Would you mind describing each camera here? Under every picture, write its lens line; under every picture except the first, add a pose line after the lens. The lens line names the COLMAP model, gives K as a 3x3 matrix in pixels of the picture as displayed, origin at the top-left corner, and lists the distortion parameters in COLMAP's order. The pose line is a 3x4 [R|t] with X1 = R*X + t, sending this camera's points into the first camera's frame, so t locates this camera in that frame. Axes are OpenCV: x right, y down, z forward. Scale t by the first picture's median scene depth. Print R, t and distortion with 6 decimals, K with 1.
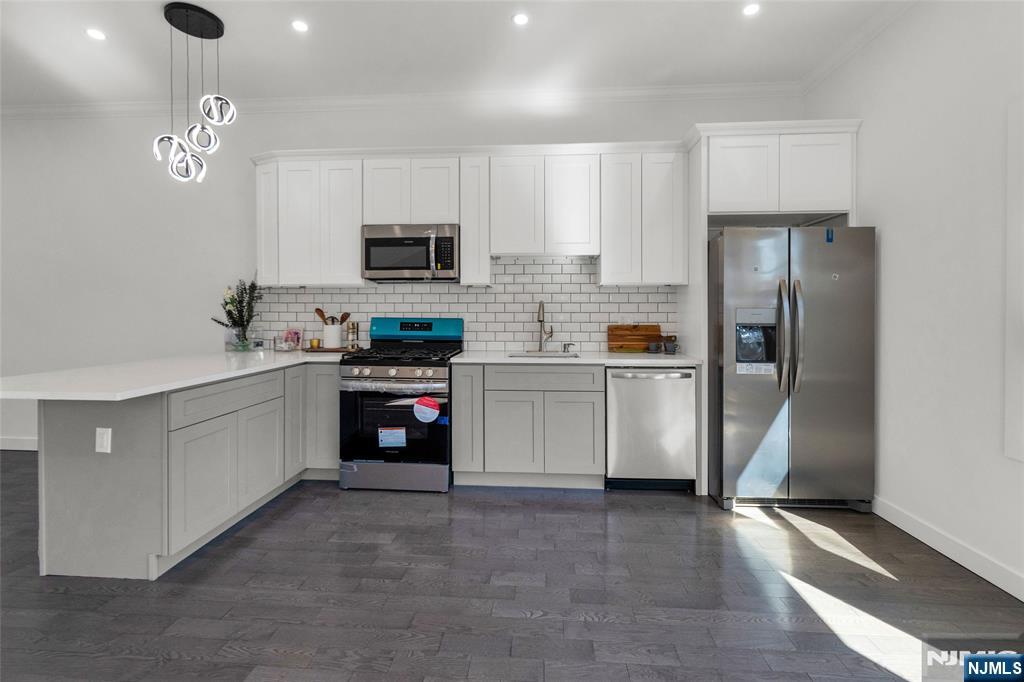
lens RADIAL K [[467.4, 0, 516.3], [0, 467.4, 318.0], [0, 0, 1]] dist [0.004650, -0.002512]
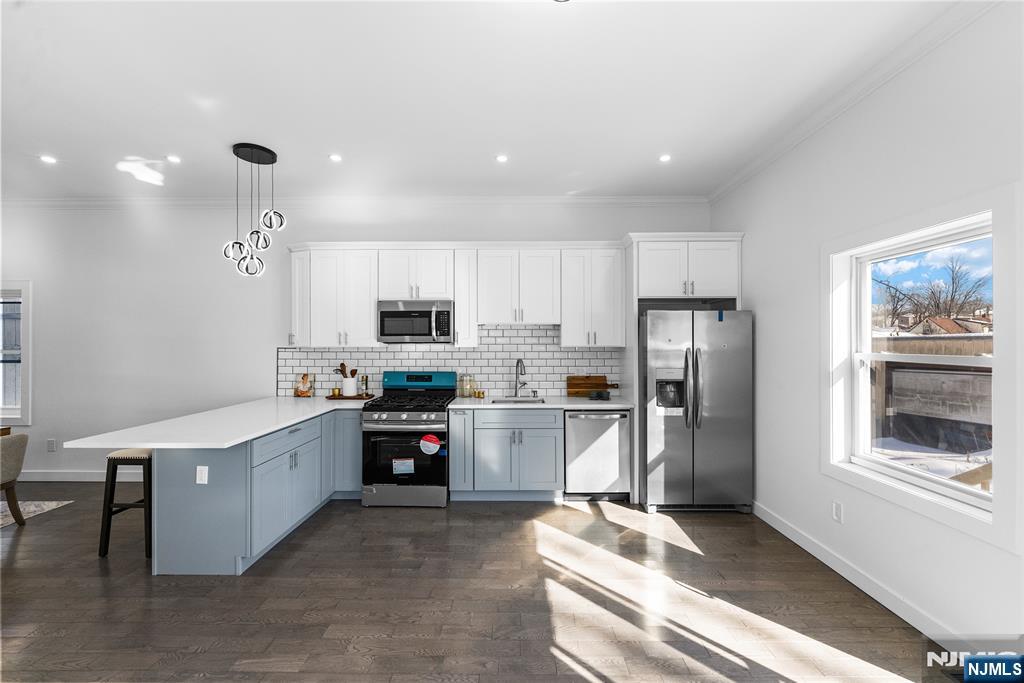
lens RADIAL K [[423.0, 0, 520.4], [0, 423.0, 343.6], [0, 0, 1]] dist [0.000326, -0.000091]
pose [[0.997749, -0.000313, 0.067063, -0.017367], [0.000947, 0.999955, -0.009423, -0.077339], [-0.067057, 0.009465, 0.997704, -0.211744]]
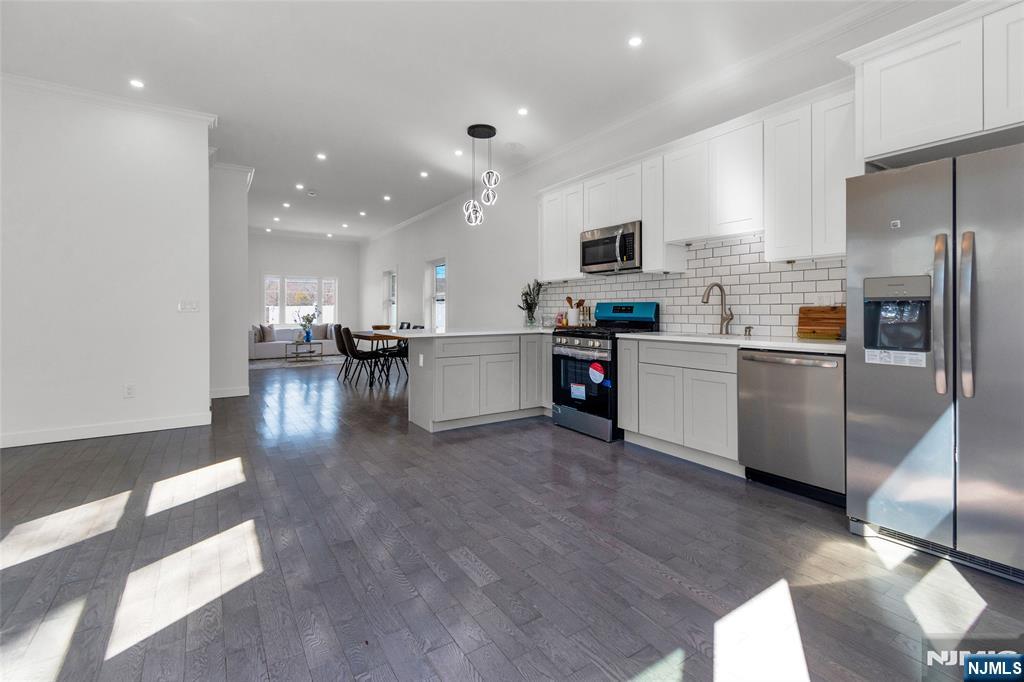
lens RADIAL K [[467.4, 0, 511.8], [0, 467.4, 313.5], [0, 0, 1]] dist [0.004650, -0.002512]
pose [[0.598943, 0.000689, -0.800791, 0.680848], [-0.005783, 0.999977, -0.003465, 0.039914], [0.800770, 0.006706, 0.598934, 0.054917]]
